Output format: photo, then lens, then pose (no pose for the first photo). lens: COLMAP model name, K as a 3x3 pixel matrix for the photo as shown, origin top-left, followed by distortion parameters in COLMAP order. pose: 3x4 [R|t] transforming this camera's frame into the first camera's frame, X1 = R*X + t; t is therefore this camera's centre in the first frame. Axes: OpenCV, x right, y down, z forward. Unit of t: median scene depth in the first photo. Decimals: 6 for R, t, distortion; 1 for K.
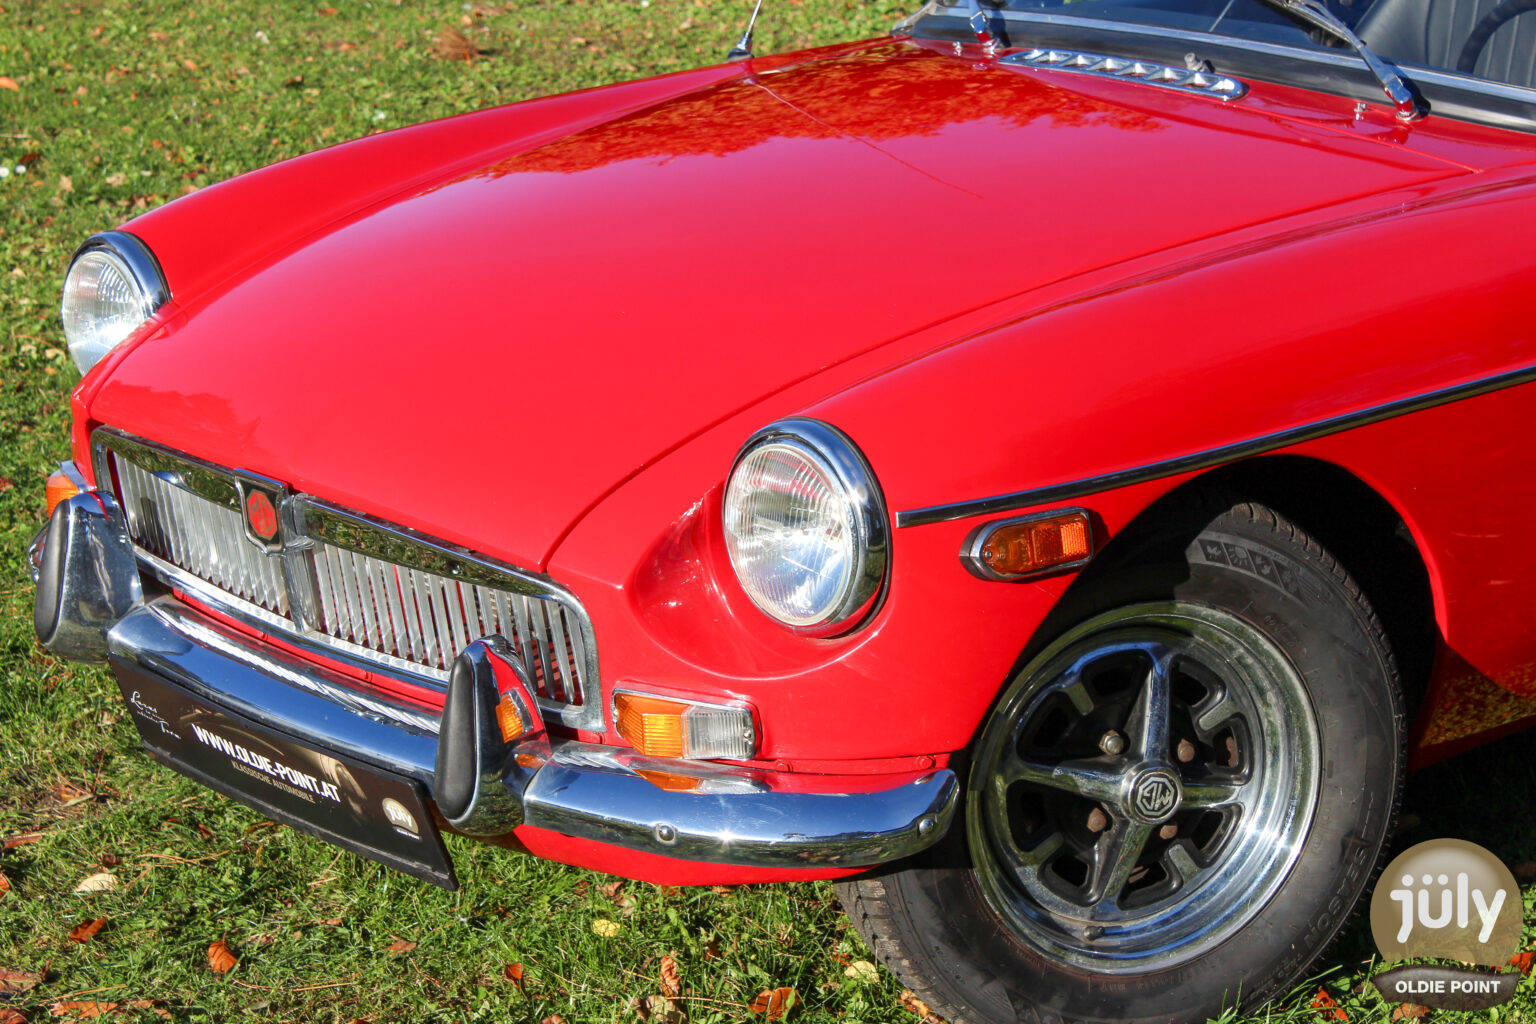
lens RADIAL K [[3658.4, 0, 762.1], [0, 3658.4, 518.2], [0, 0, 1]] dist [0.097324, 0.000000]
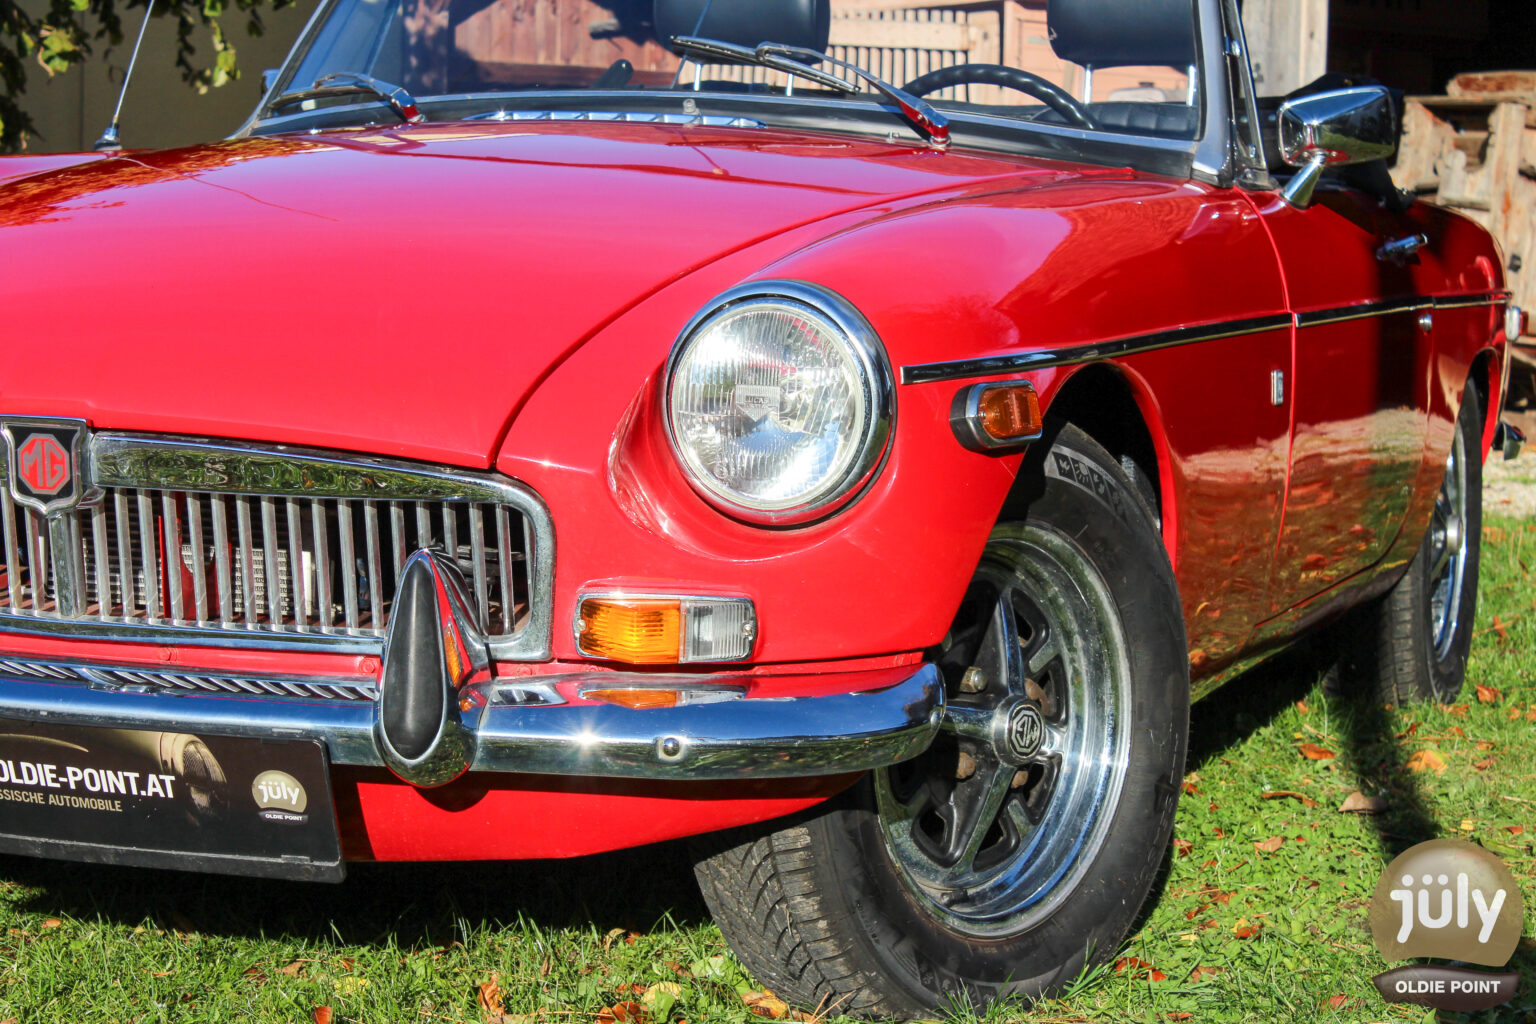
lens RADIAL K [[3658.4, 0, 780.1], [0, 3658.4, 523.9], [0, 0, 1]] dist [0.097324, 0.000000]
pose [[0.879974, -0.024015, 0.474414, -0.390143], [0.105939, 0.983489, -0.146718, 0.154206], [-0.463058, 0.179367, 0.867989, 0.207259]]
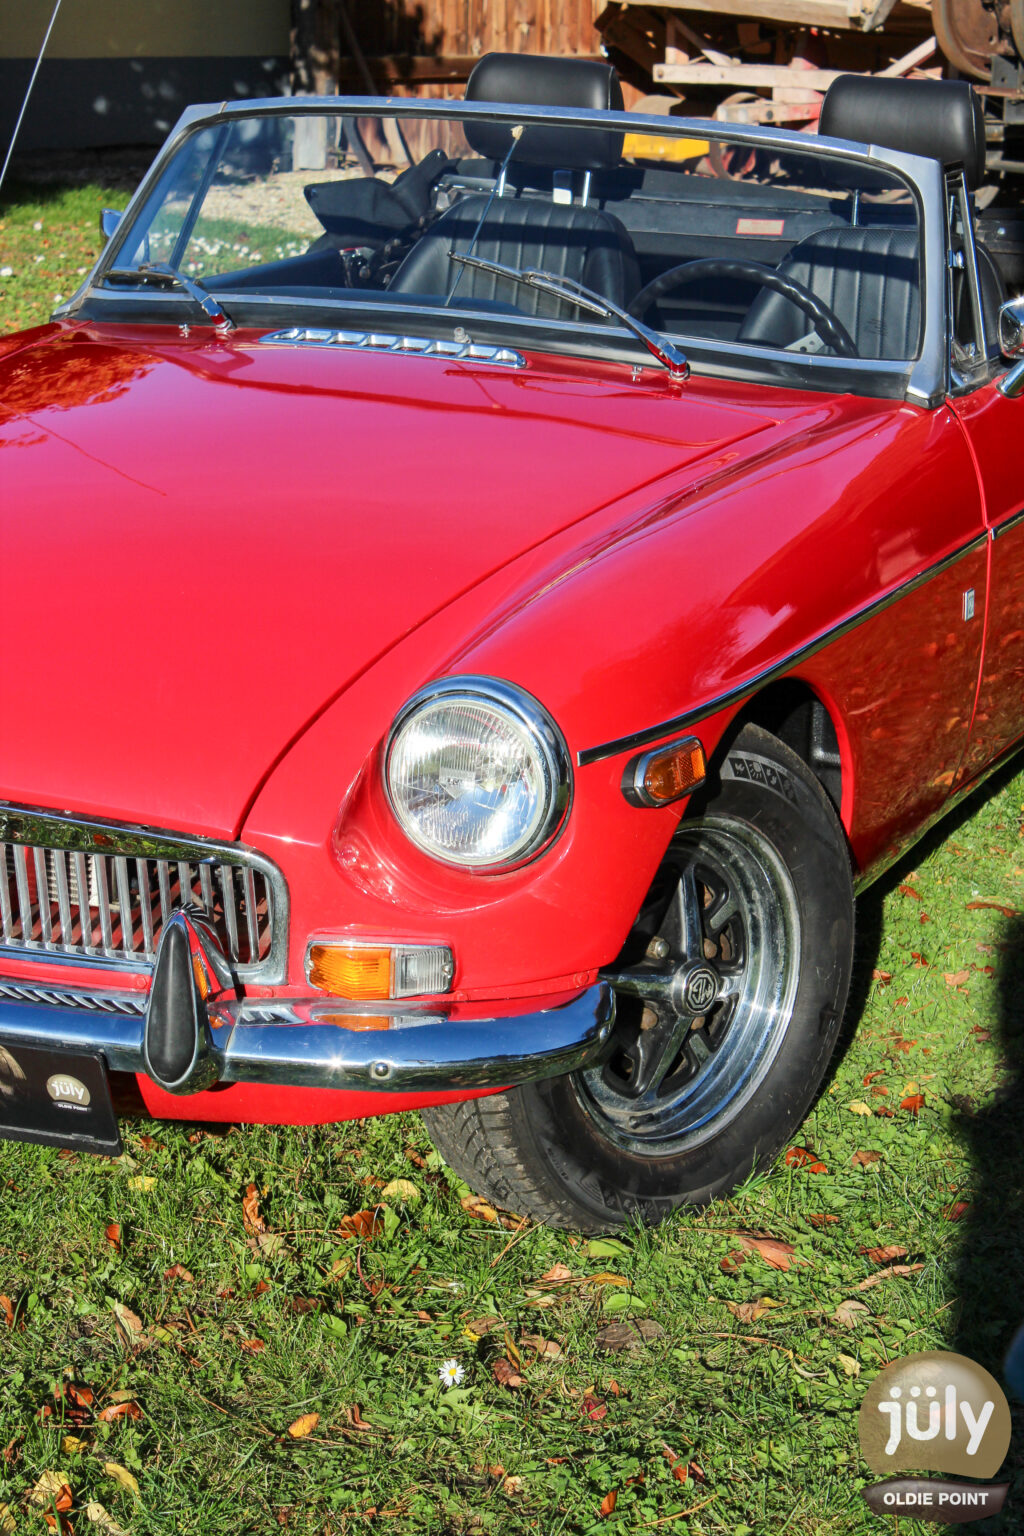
lens RADIAL K [[3658.4, 0, 471.6], [0, 3658.4, 776.7], [0, 0, 1]] dist [0.097324, 0.000000]
pose [[0.909949, -0.087489, 0.405387, -0.403299], [0.087949, 0.995971, 0.017531, -0.015055], [-0.405288, 0.019701, 0.913977, 0.005614]]
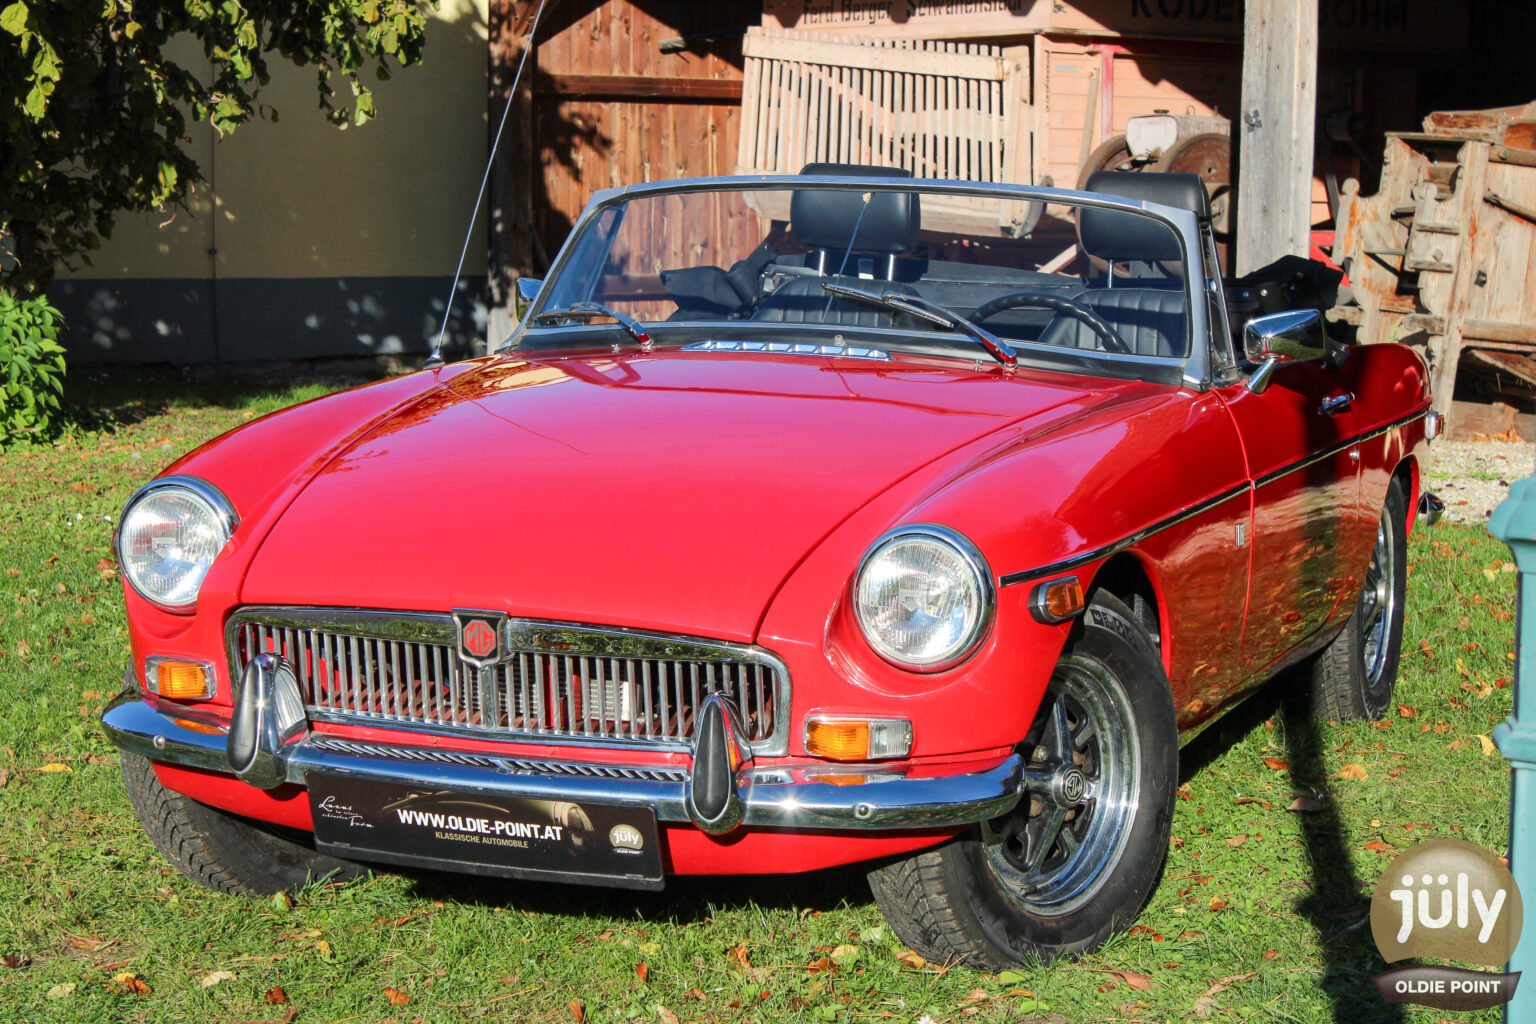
lens RADIAL K [[3658.4, 0, 780.5], [0, 3658.4, 544.4], [0, 0, 1]] dist [0.097324, 0.000000]
pose [[0.882354, -0.044344, 0.468493, -0.686166], [0.110703, 0.987171, -0.115060, 0.136343], [-0.457381, 0.153387, 0.875943, -0.257824]]
